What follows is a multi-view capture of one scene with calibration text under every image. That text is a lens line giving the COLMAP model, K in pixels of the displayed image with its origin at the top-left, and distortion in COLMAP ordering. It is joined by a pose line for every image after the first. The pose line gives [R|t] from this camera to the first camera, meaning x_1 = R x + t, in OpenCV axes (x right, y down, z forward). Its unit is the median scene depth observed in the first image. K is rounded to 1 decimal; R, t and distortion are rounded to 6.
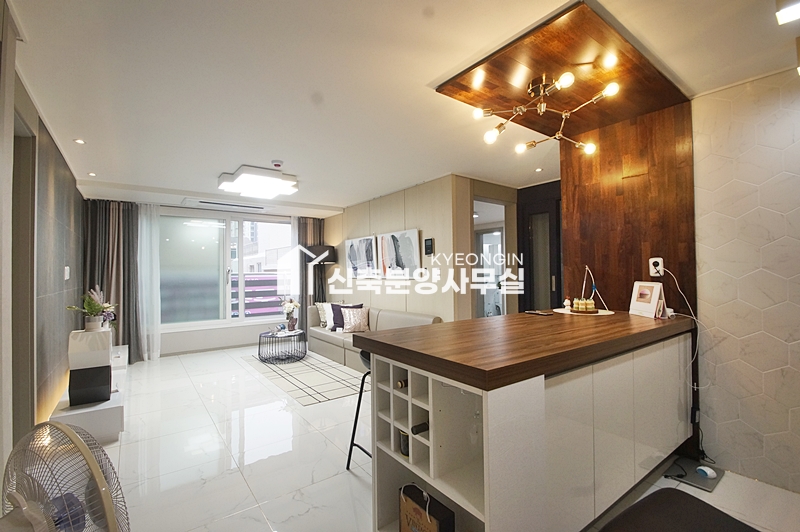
lens RADIAL K [[356.5, 0, 380.3], [0, 356.5, 265.8], [0, 0, 1]] dist [-0.008684, -0.004552]
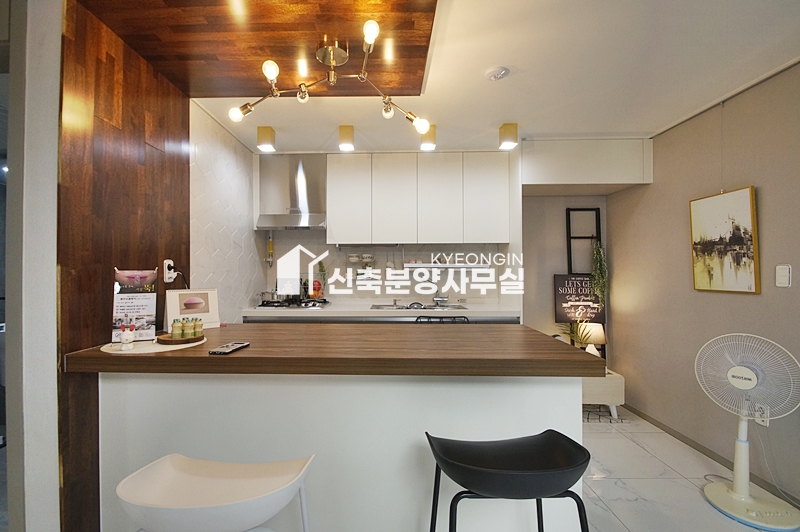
lens RADIAL K [[356.5, 0, 380.2], [0, 356.5, 263.5], [0, 0, 1]] dist [-0.008684, -0.004552]
pose [[-0.809727, 0.021598, 0.586409, -0.094623], [-0.000690, 0.999287, -0.037757, 0.016673], [-0.586806, -0.030978, -0.809135, 1.386499]]
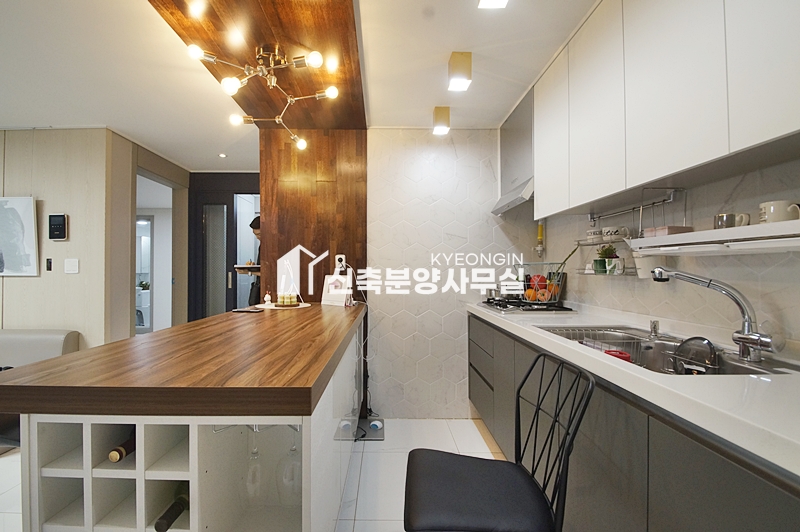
lens RADIAL K [[356.5, 0, 398.1], [0, 356.5, 266.3], [0, 0, 1]] dist [-0.008684, -0.004552]
pose [[0.563585, 0.018111, 0.825860, -0.081923], [-0.020891, 0.999752, -0.007668, 0.020705], [-0.825794, -0.012931, 0.563824, 0.183748]]
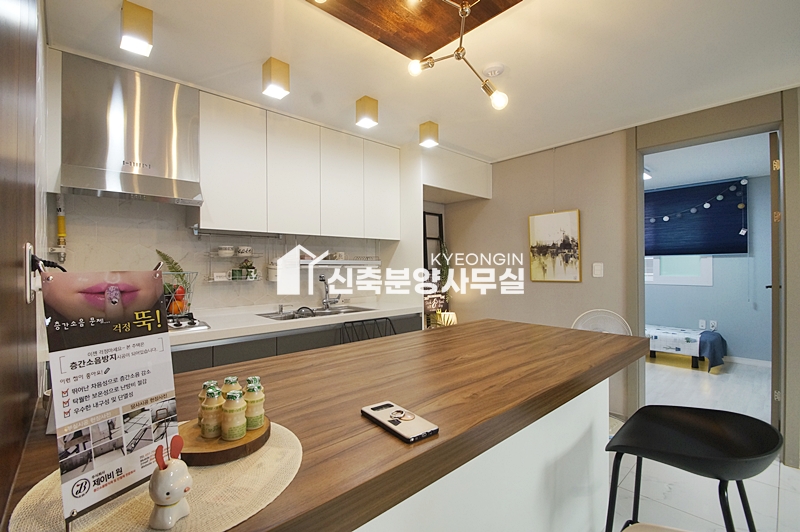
lens RADIAL K [[356.5, 0, 400.3], [0, 356.5, 265.1], [0, 0, 1]] dist [-0.008684, -0.004552]
pose [[-0.991569, 0.015738, -0.128621, 0.465653], [0.018489, 0.999624, -0.020229, 0.009759], [0.128254, -0.022437, -0.991488, 1.357354]]
